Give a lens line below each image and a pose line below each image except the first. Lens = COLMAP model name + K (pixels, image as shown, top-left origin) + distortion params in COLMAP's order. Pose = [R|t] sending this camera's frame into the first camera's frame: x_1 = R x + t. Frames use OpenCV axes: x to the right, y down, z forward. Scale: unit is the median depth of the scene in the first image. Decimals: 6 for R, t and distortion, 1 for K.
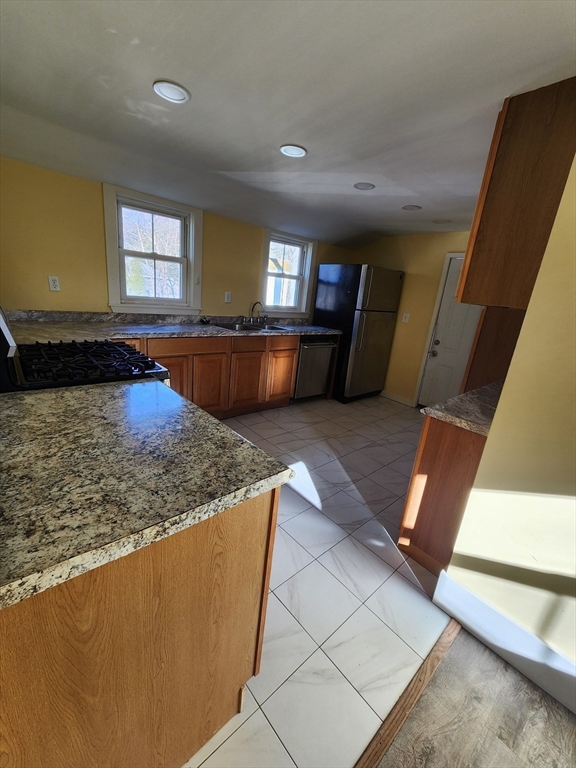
lens RADIAL K [[314.7, 0, 285.4], [0, 314.7, 386.5], [0, 0, 1]] dist [0.006232, -0.004443]
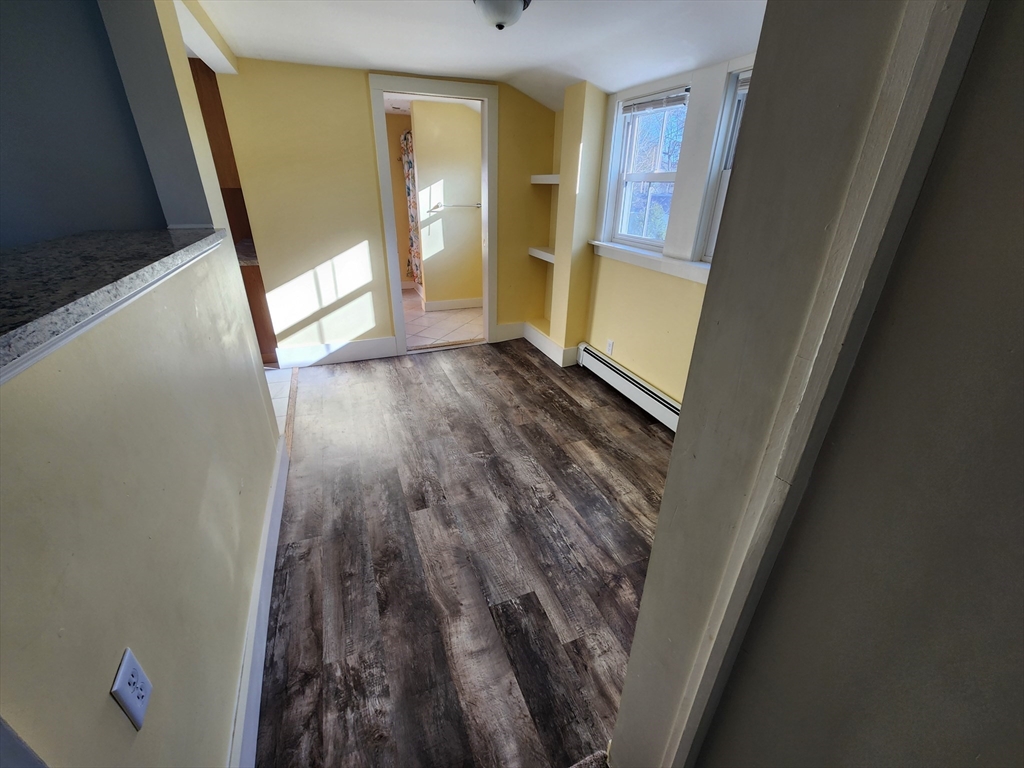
lens RADIAL K [[419.5, 0, 508.2], [0, 419.5, 381.8], [0, 0, 1]] dist [0.006232, -0.004443]
pose [[0.328459, -0.488470, 0.808400, -0.444410], [0.288020, 0.866921, 0.406807, 0.060004], [-0.899533, 0.099216, 0.425437, -0.486629]]
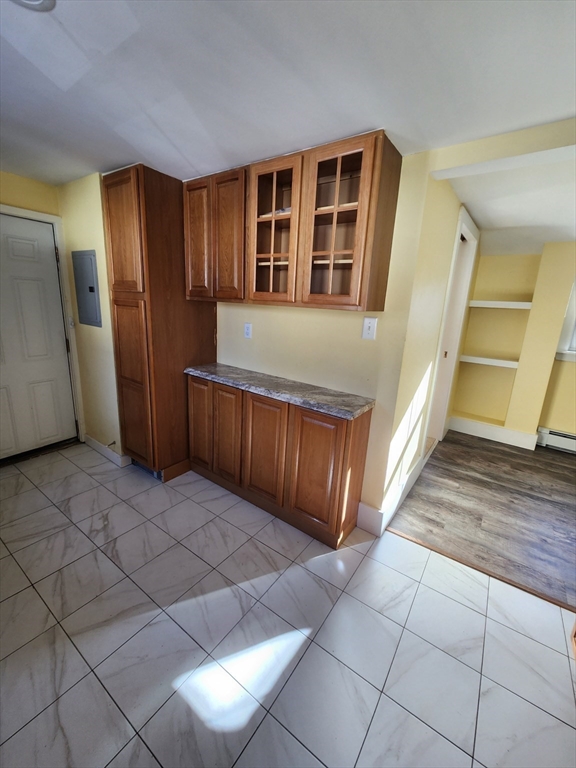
lens RADIAL K [[314.7, 0, 290.3], [0, 314.7, 379.0], [0, 0, 1]] dist [0.006232, -0.004443]
pose [[-0.226258, -0.334851, 0.914703, -0.177946], [0.208080, 0.900764, 0.381218, -0.203151], [-0.951583, 0.276585, -0.134129, 0.552918]]
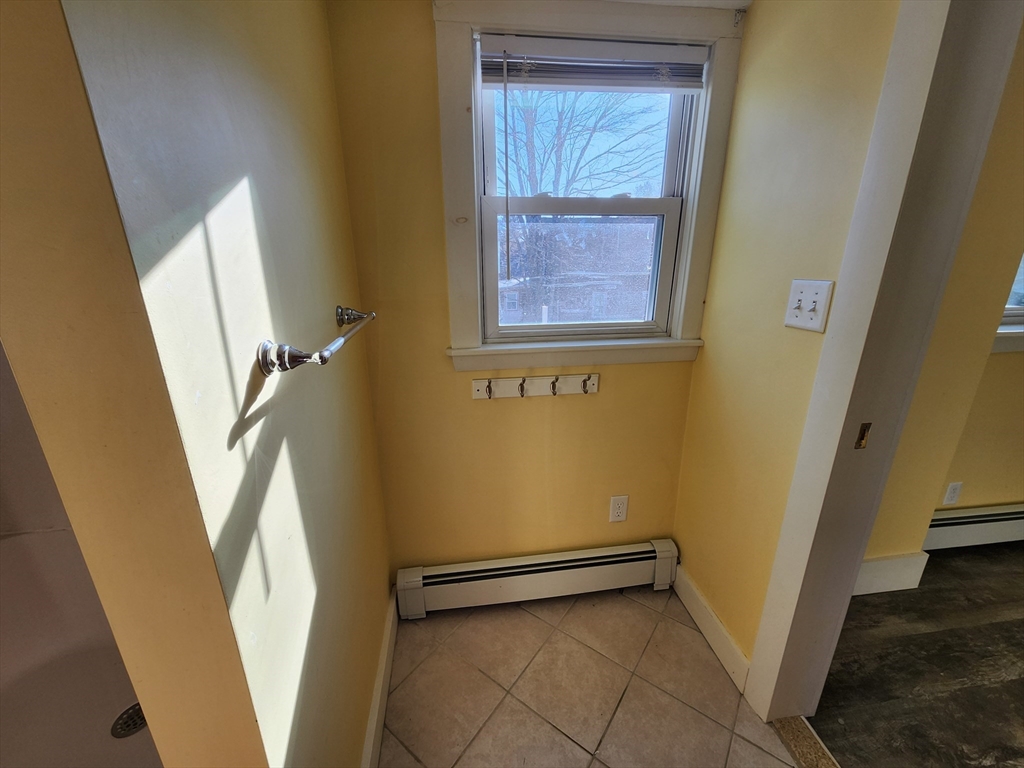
lens RADIAL K [[419.5, 0, 517.7], [0, 419.5, 389.8], [0, 0, 1]] dist [0.006232, -0.004443]
pose [[-0.836240, -0.256761, 0.484537, 0.633605], [0.082087, 0.815036, 0.573566, -0.025703], [-0.542185, 0.519413, -0.660489, 0.270605]]
